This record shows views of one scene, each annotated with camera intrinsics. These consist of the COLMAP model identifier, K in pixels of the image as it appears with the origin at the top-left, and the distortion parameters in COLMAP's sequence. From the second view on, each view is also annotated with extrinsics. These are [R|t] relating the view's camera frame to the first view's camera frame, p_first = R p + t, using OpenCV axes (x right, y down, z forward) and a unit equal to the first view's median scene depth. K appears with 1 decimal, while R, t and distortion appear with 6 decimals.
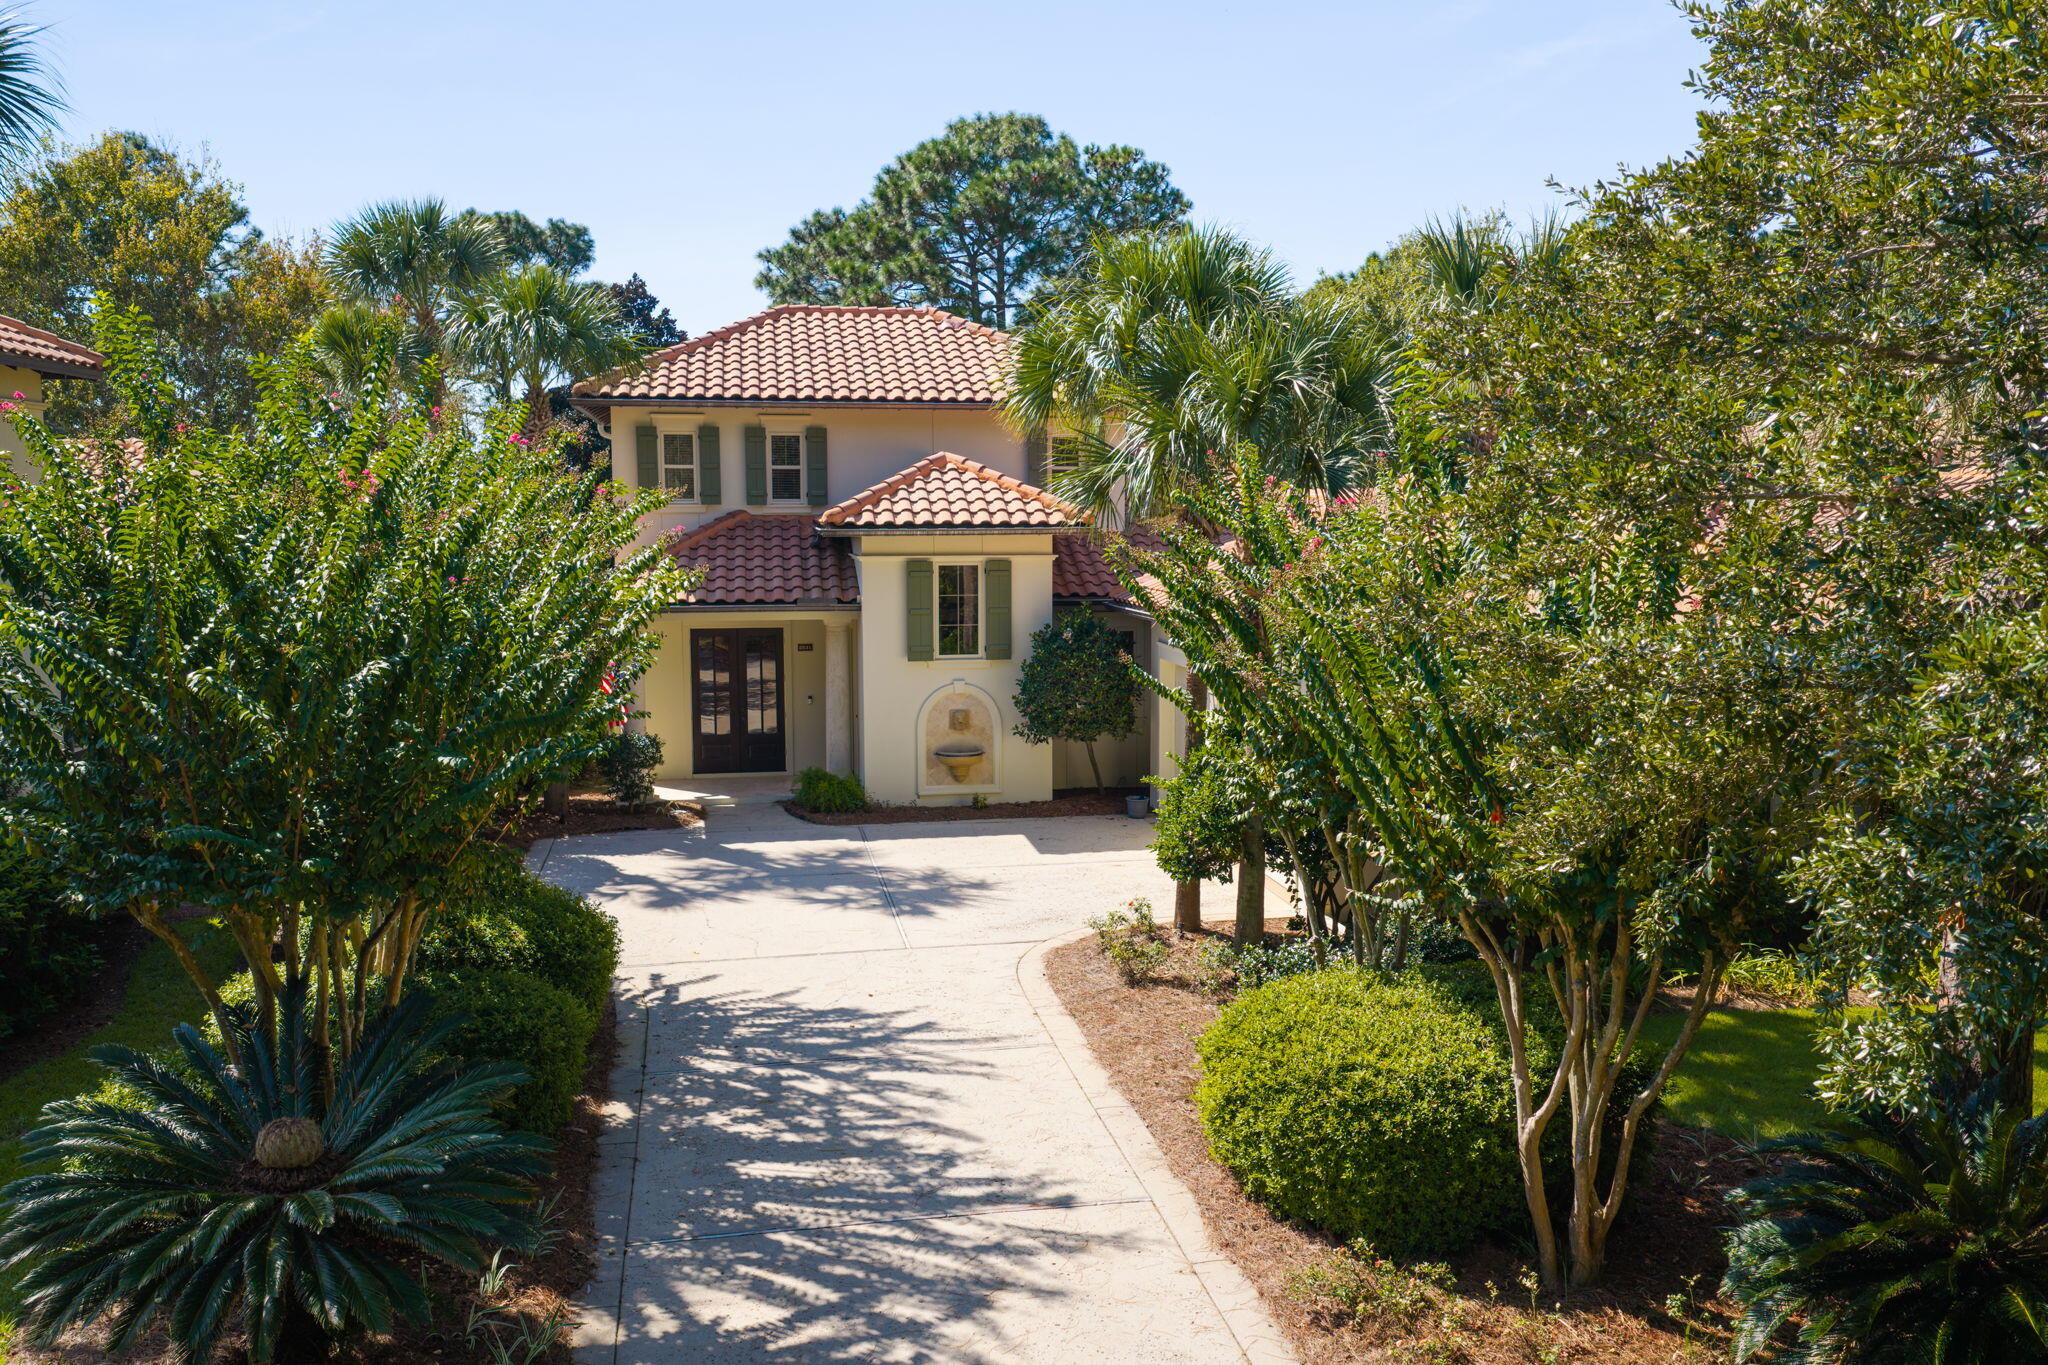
lens RADIAL K [[1688.7, 0, 1026.5], [0, 1688.7, 696.2], [0, 0, 1]] dist [0.024308, -0.043233]
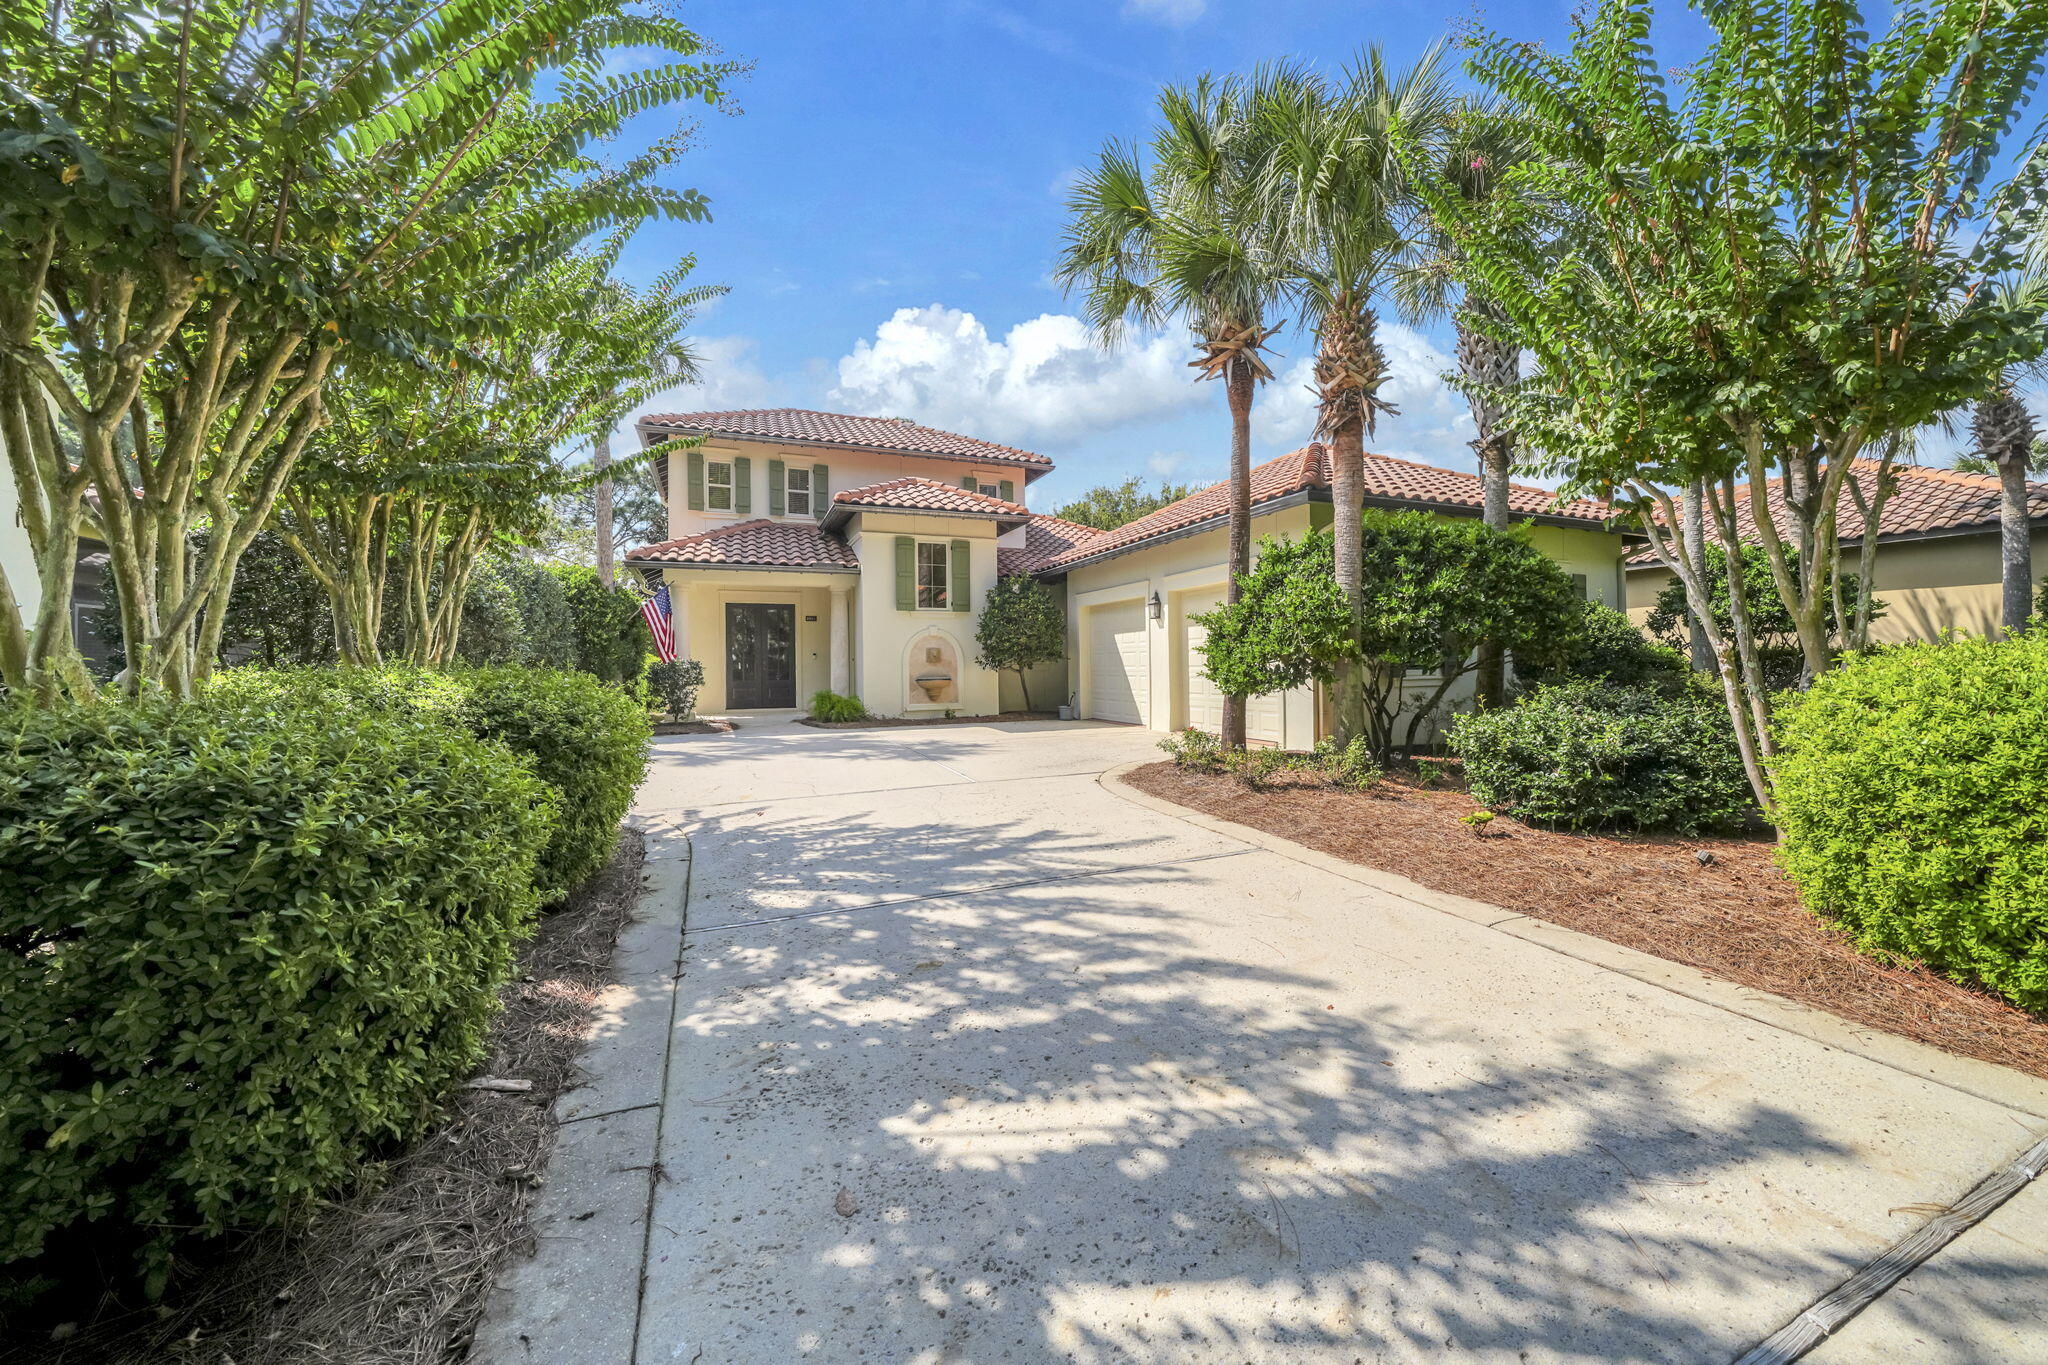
lens RADIAL K [[740.7, 0, 1042.0], [0, 740.7, 680.7], [0, 0, 1]] dist [-0.022901, 0.002738]
pose [[0.976800, -0.013668, 0.213715, -0.084995], [0.034201, 0.995109, -0.092676, 0.096036], [-0.211403, 0.097835, 0.972490, 0.405775]]
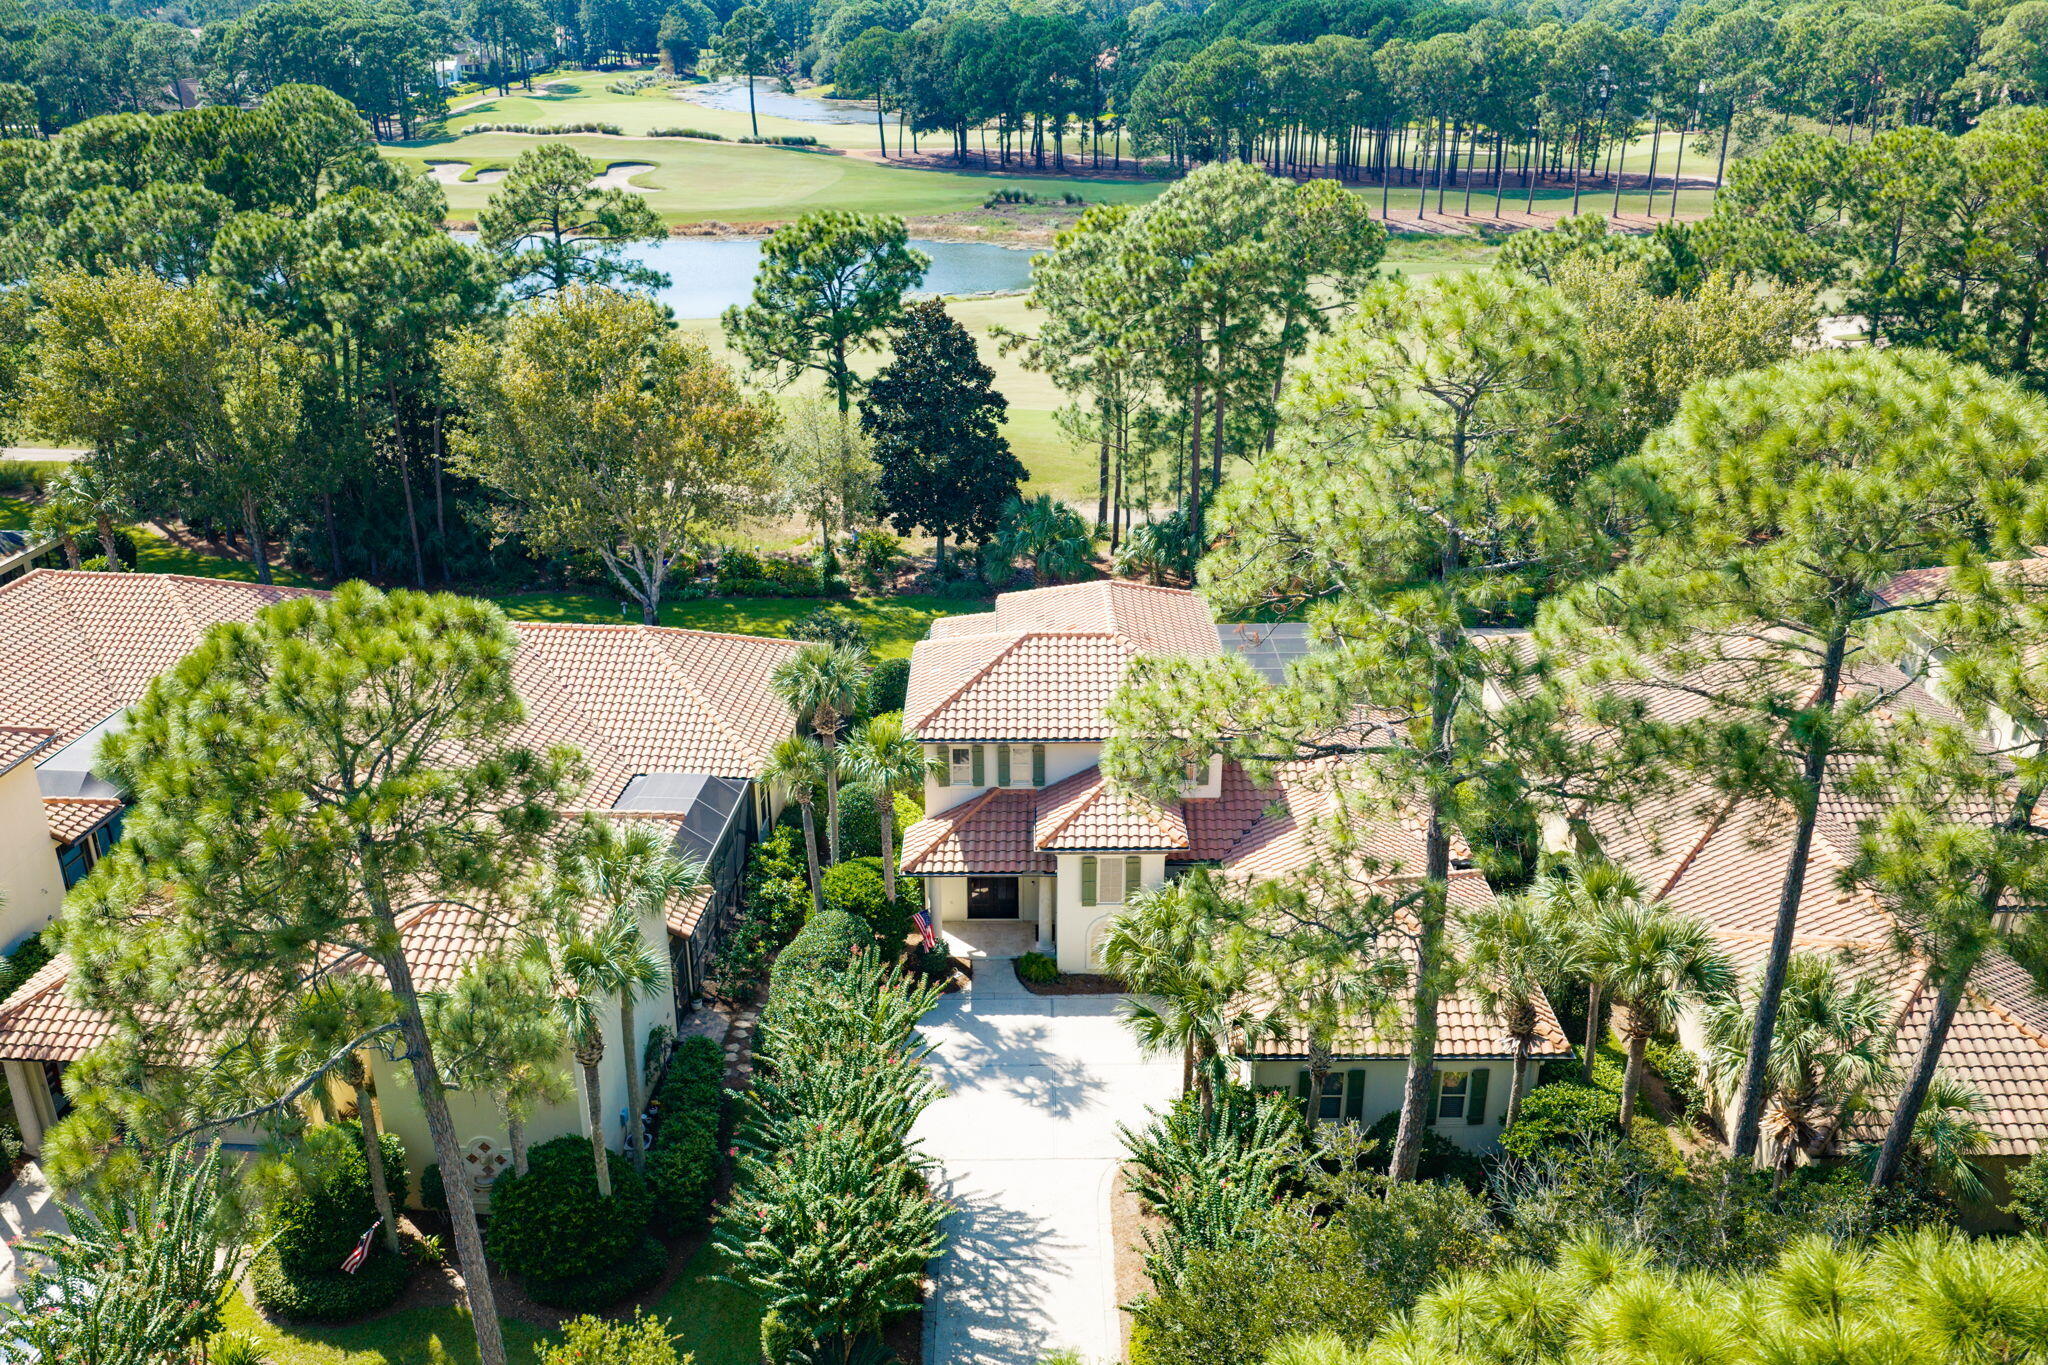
lens RADIAL K [[1688.7, 0, 1026.5], [0, 1688.7, 696.2], [0, 0, 1]] dist [0.024308, -0.043233]
pose [[0.984340, 0.072888, -0.160507, 0.150997], [-0.022765, 0.955452, 0.294267, -0.788643], [0.174805, -0.286005, 0.942149, -0.680402]]
